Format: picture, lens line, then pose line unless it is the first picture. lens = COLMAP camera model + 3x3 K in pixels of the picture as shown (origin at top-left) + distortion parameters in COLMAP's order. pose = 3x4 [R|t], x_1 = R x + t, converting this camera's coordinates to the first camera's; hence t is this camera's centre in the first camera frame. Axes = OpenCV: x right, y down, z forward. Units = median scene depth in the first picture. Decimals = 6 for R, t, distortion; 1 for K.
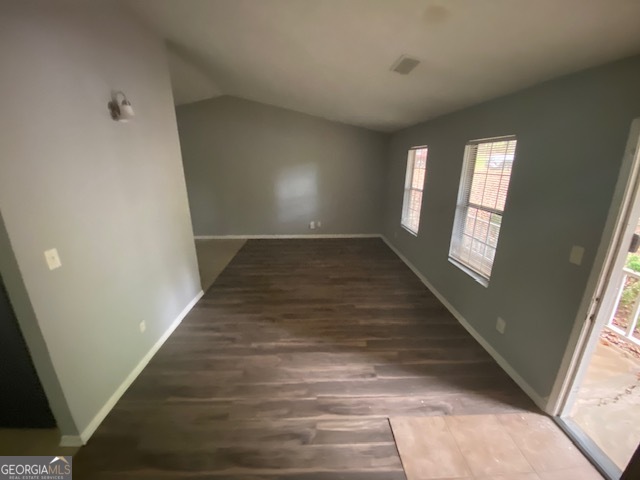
lens RADIAL K [[258.6, 0, 320.9], [0, 258.6, 236.7], [0, 0, 1]] dist [0.020434, -0.020070]
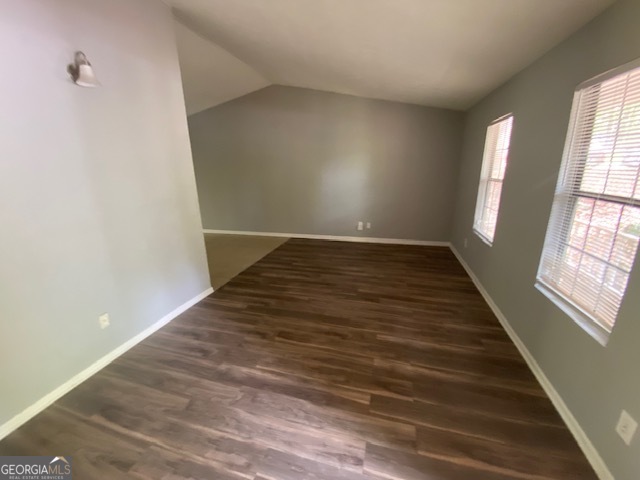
lens RADIAL K [[258.6, 0, 320.9], [0, 258.6, 236.7], [0, 0, 1]] dist [0.020434, -0.020070]
pose [[0.952614, 0.061102, -0.297981, 0.195286], [-0.067092, 0.997698, -0.009903, 0.014216], [0.296690, 0.029426, 0.954520, 0.278326]]
